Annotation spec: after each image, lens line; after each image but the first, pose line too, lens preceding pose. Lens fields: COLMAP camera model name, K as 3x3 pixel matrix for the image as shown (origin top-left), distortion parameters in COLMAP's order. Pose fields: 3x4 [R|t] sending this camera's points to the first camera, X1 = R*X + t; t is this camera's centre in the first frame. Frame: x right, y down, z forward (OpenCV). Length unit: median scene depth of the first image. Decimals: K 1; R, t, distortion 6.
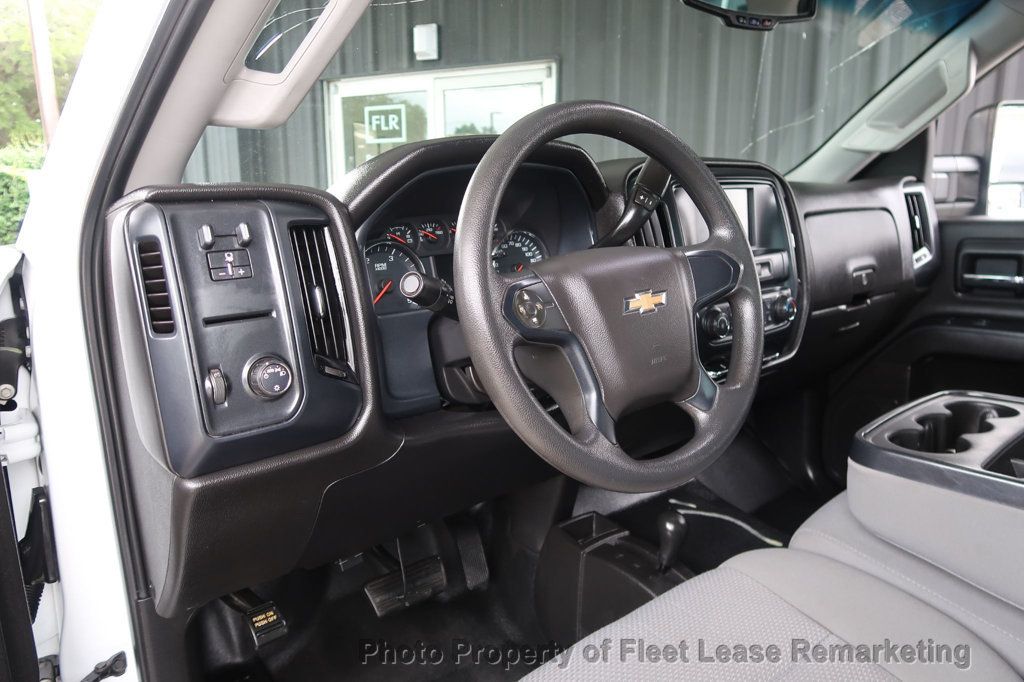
lens RADIAL K [[707.6, 0, 509.5], [0, 707.6, 337.4], [0, 0, 1]] dist [-0.023323, 0.007482]
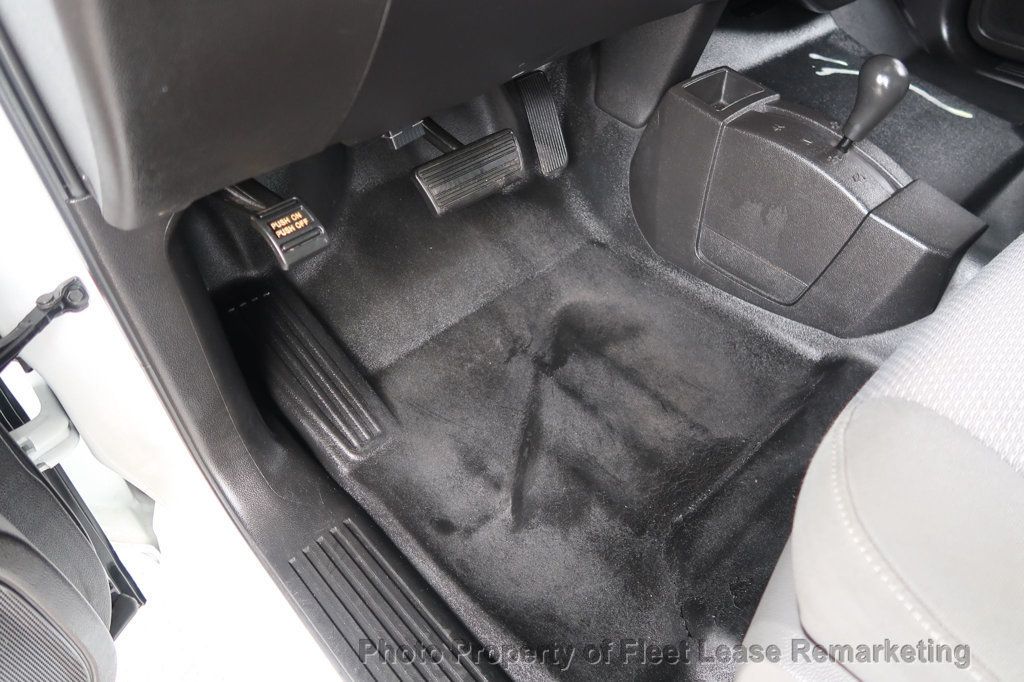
lens RADIAL K [[707.6, 0, 509.5], [0, 707.6, 337.4], [0, 0, 1]] dist [-0.023323, 0.007482]
pose [[0.999327, -0.016676, 0.032685, -0.143529], [-0.003378, 0.845162, 0.534500, 0.122166], [-0.036538, -0.534251, 0.844536, 0.335162]]
